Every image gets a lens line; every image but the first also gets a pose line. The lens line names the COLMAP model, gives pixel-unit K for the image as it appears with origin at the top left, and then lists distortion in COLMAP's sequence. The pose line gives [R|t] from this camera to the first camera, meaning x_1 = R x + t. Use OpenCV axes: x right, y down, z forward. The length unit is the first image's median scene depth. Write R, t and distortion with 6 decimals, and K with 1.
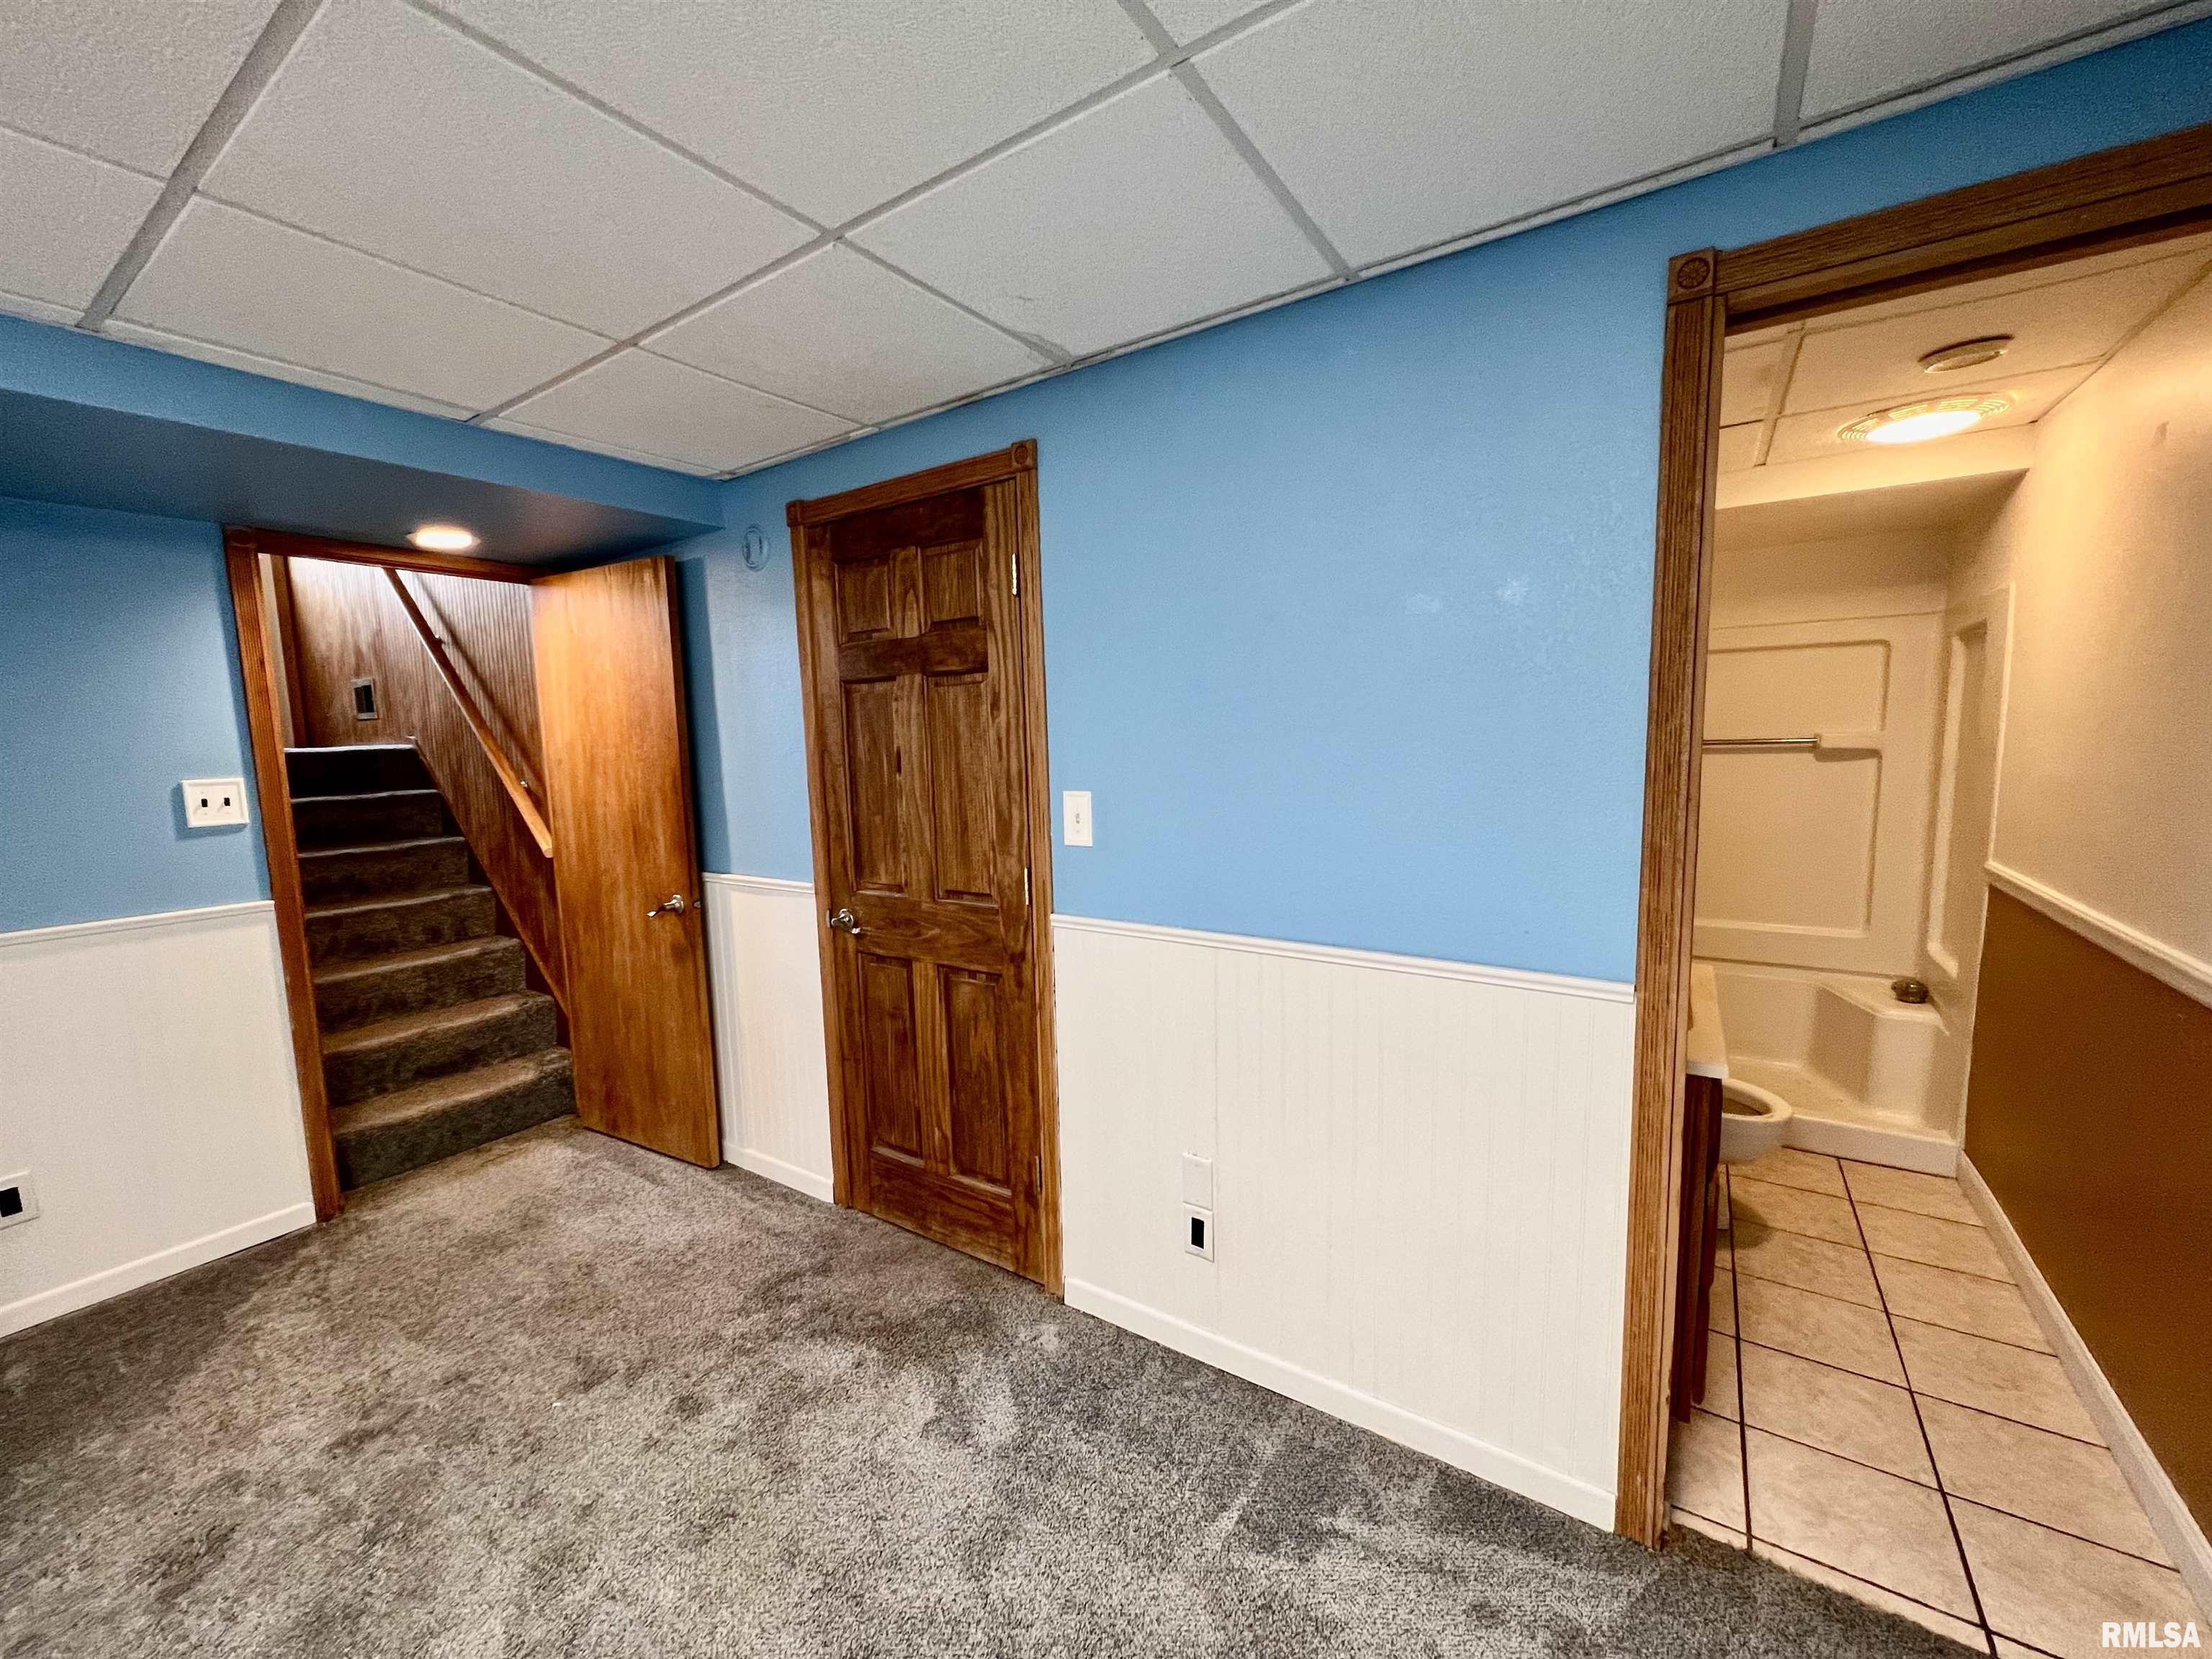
lens RADIAL K [[880.1, 0, 1103.7], [0, 880.1, 832.2], [0, 0, 1]] dist [-0.000840, -0.000042]
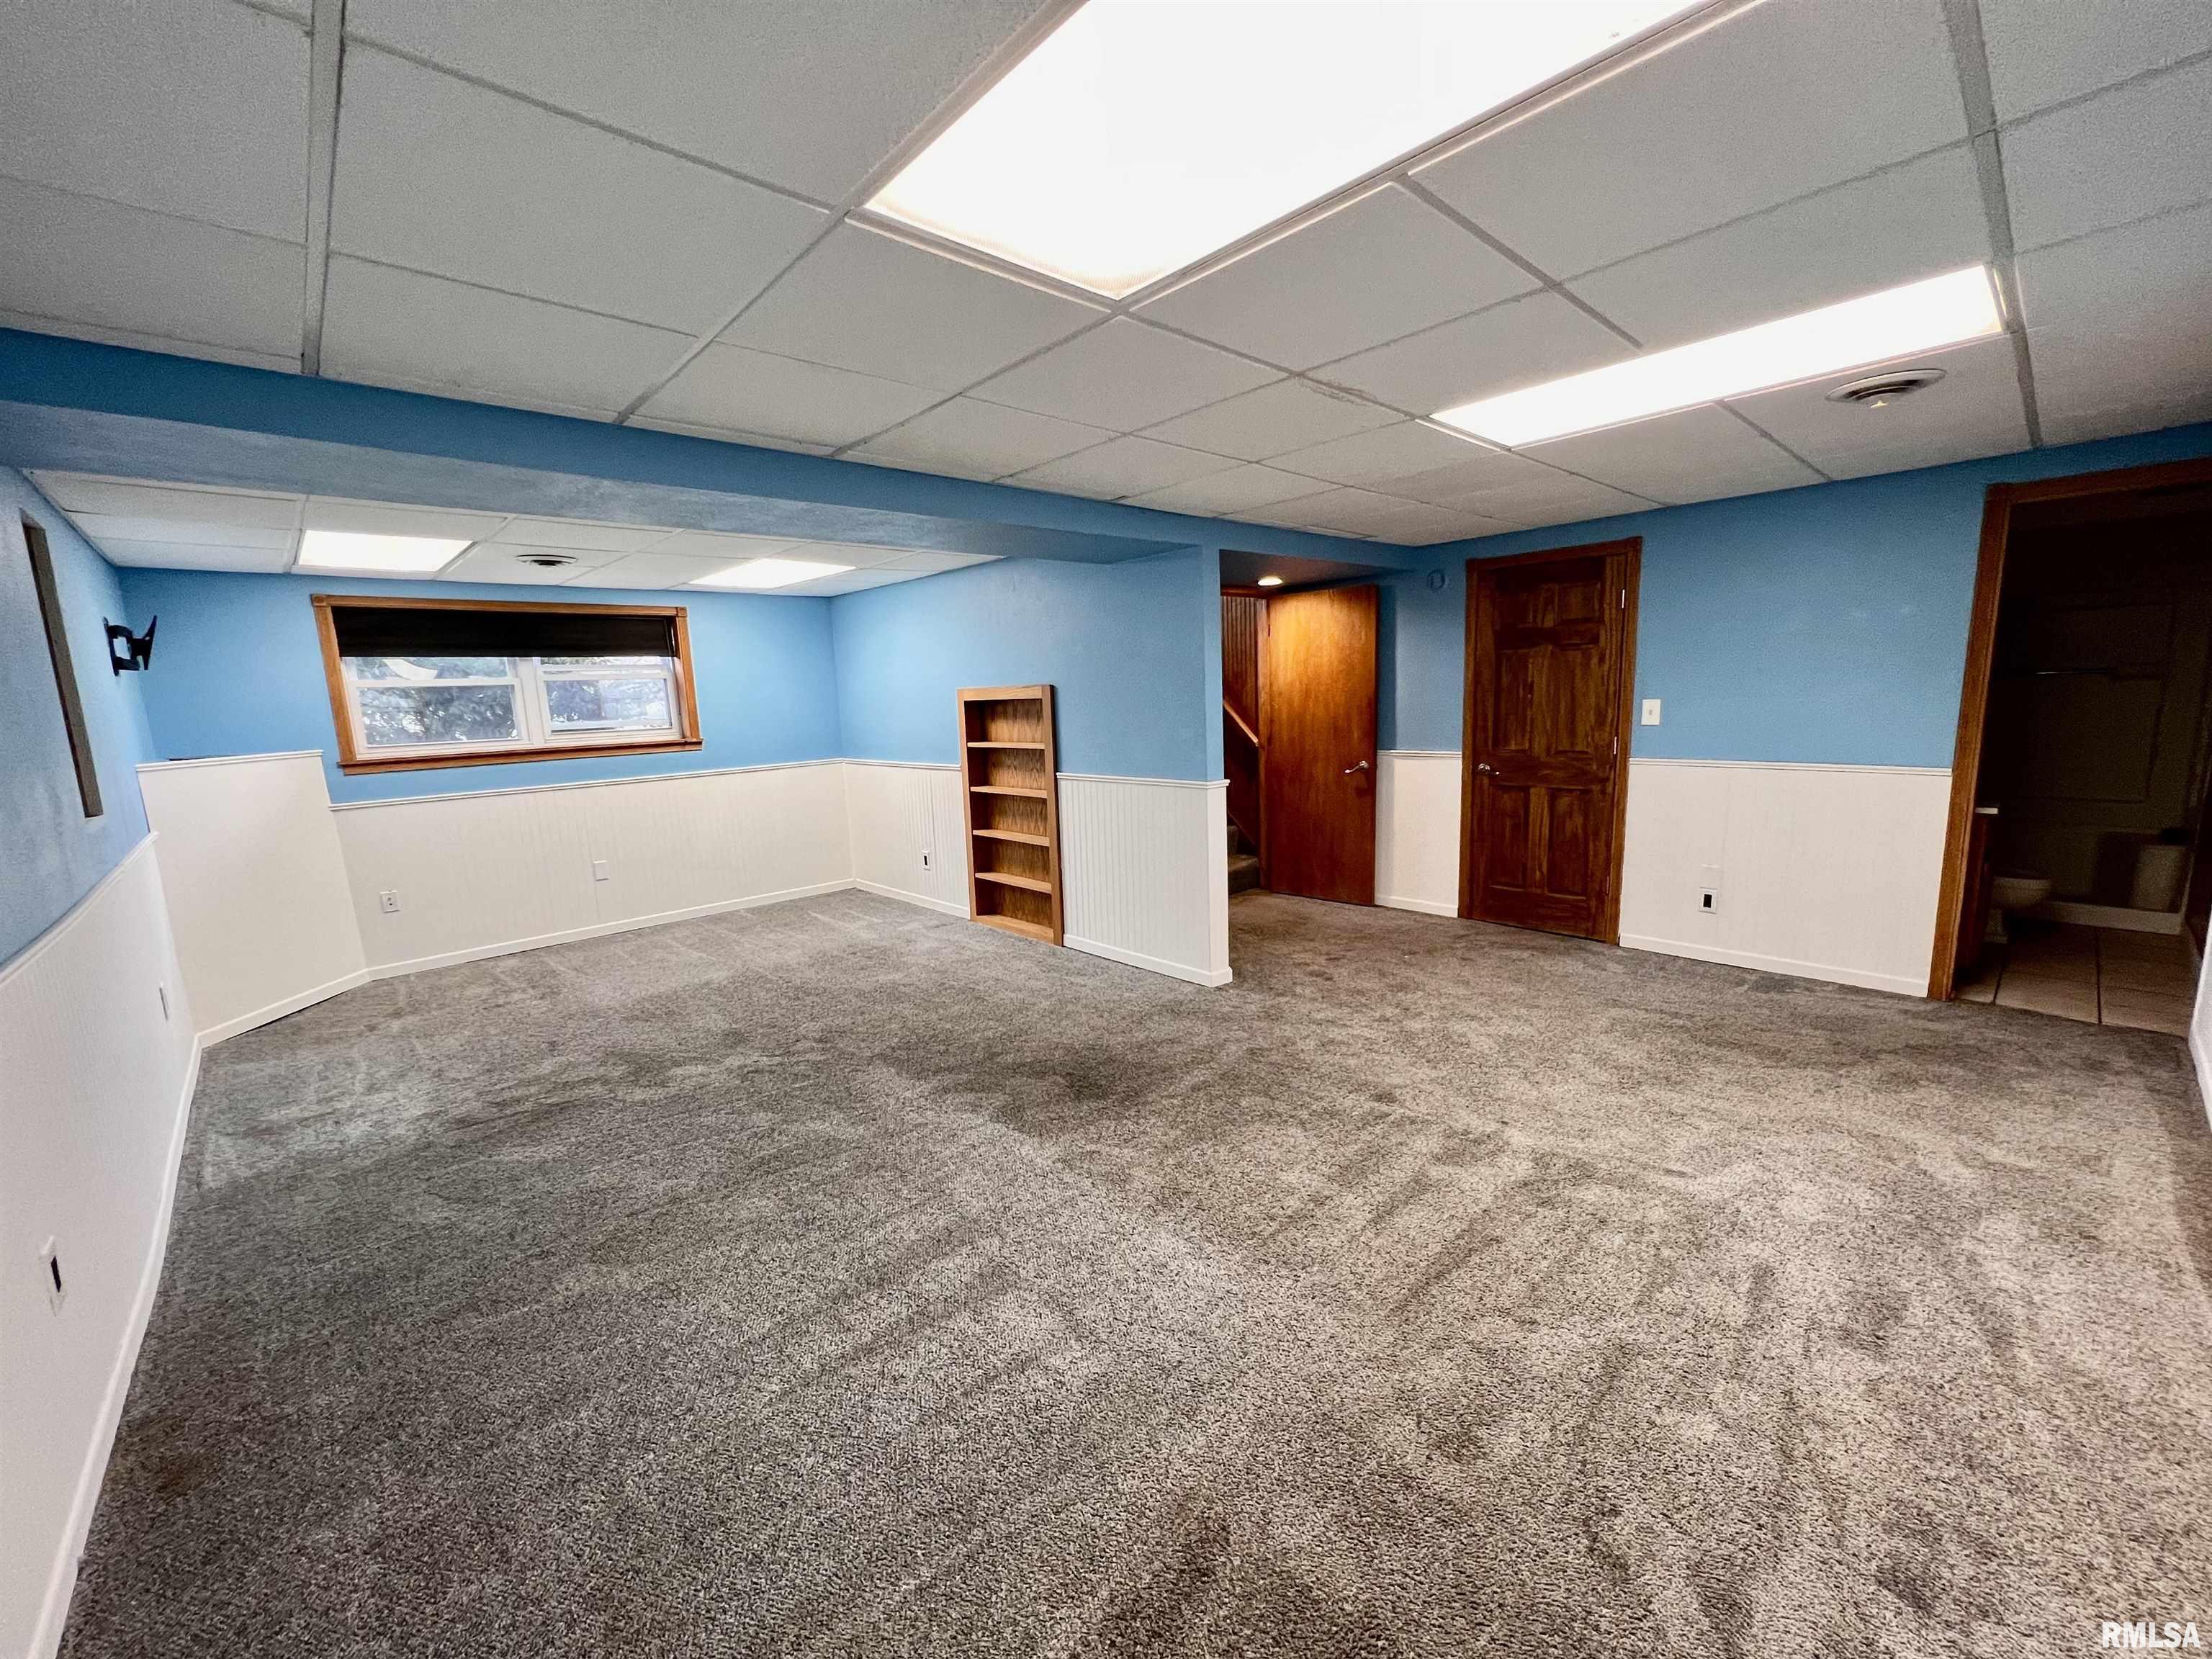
lens RADIAL K [[880.1, 0, 1108.6], [0, 880.1, 832.2], [0, 0, 1]] dist [-0.000840, -0.000042]
pose [[0.973509, 0.027835, -0.226949, -0.736408], [-0.015618, 0.998339, 0.055449, 0.160254], [0.228116, -0.050435, 0.972327, -1.263266]]
